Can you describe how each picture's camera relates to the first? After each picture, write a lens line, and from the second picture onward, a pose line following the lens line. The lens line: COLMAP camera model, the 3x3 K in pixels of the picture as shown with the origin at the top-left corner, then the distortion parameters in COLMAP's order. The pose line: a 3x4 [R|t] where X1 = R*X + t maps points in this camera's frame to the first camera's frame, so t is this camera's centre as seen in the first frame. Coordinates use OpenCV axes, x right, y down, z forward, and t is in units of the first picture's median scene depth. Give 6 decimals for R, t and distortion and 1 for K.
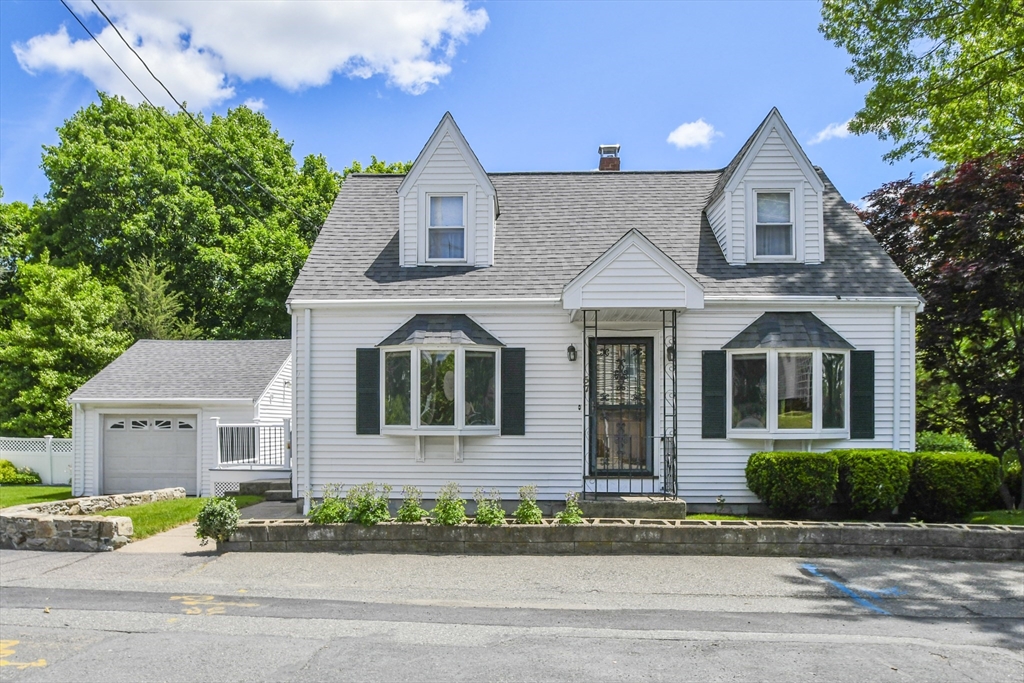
lens RADIAL K [[736.3, 0, 512.0], [0, 736.3, 341.5], [0, 0, 1]] dist [0.005089, -0.000061]
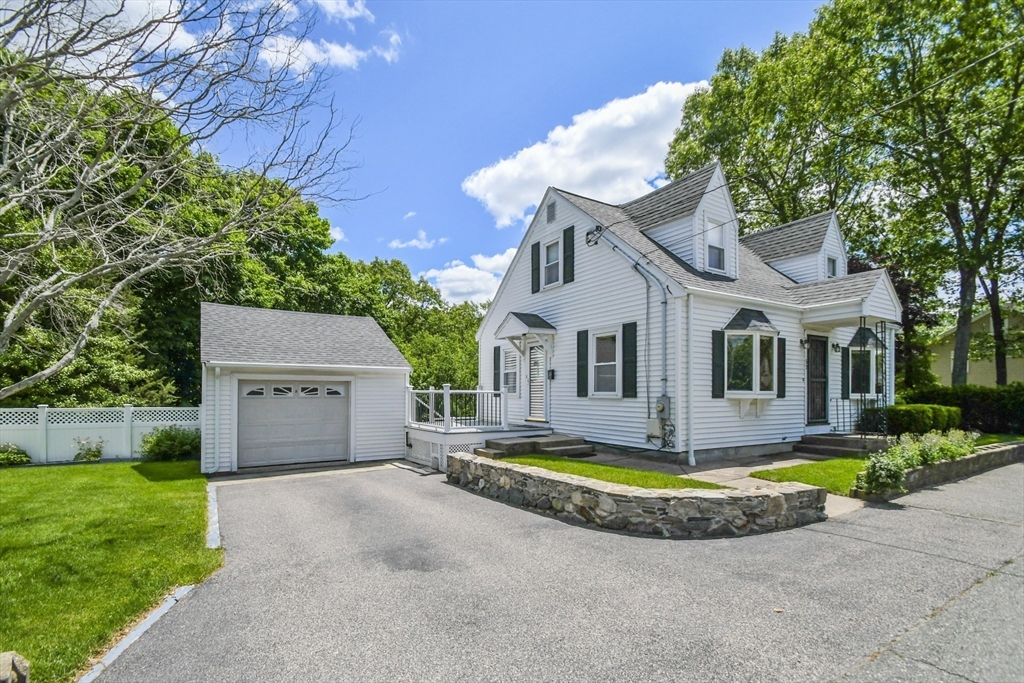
lens RADIAL K [[452.6, 0, 511.5], [0, 452.6, 350.5], [0, 0, 1]] dist [0.001534, 0.000480]
pose [[0.827062, 0.047550, 0.560096, -0.707927], [-0.061173, 0.998111, 0.005596, 0.045823], [-0.558772, -0.038891, 0.828409, 0.417709]]
